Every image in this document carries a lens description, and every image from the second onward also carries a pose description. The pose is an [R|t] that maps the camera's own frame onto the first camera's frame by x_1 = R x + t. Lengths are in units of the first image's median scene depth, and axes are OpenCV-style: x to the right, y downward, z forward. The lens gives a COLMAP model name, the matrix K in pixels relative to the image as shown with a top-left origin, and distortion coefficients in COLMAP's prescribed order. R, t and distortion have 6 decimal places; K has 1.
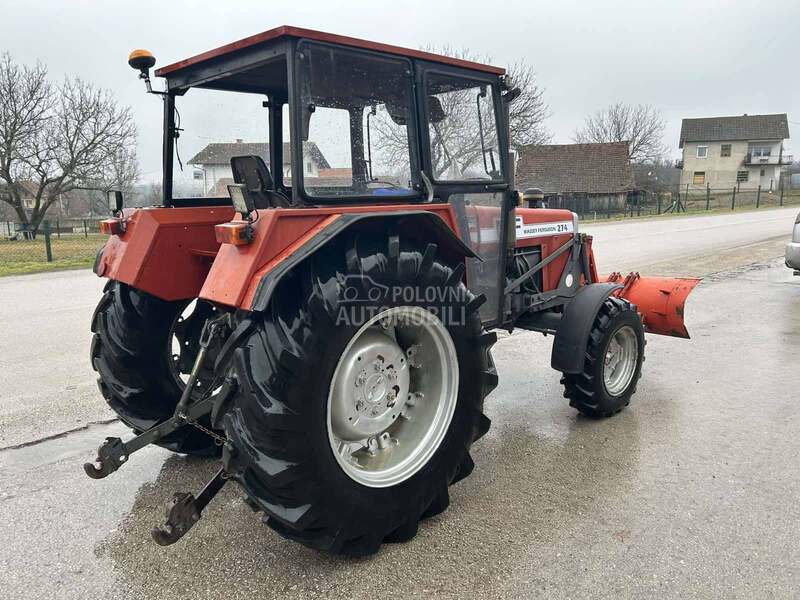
lens RADIAL K [[609.0, 0, 400.0], [0, 609.0, 300.0], [0, 0, 1]] dist [0.066774, -0.079904]
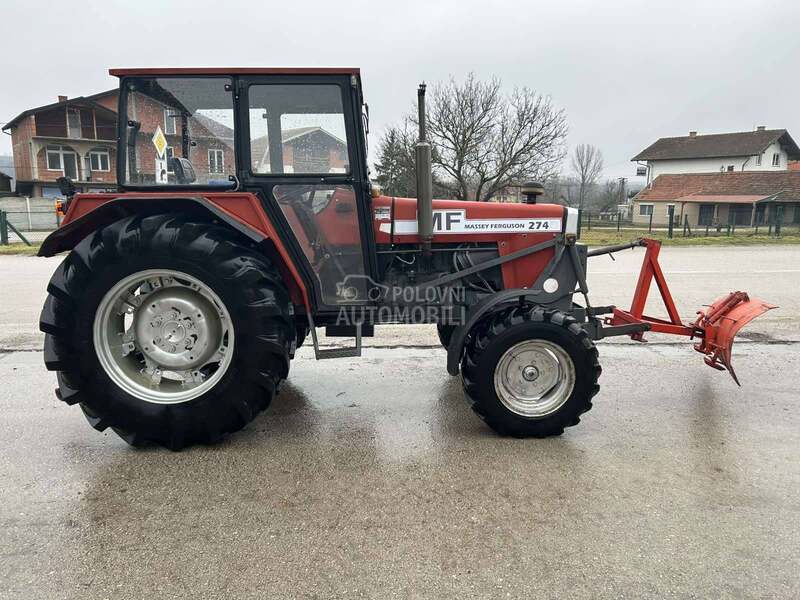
lens RADIAL K [[609.0, 0, 400.0], [0, 609.0, 300.0], [0, 0, 1]] dist [0.066774, -0.079904]
pose [[0.740056, 0.123710, -0.661069, 0.759028], [-0.120809, 0.991401, 0.050284, -0.031574], [0.661605, 0.042650, 0.748638, 0.209141]]
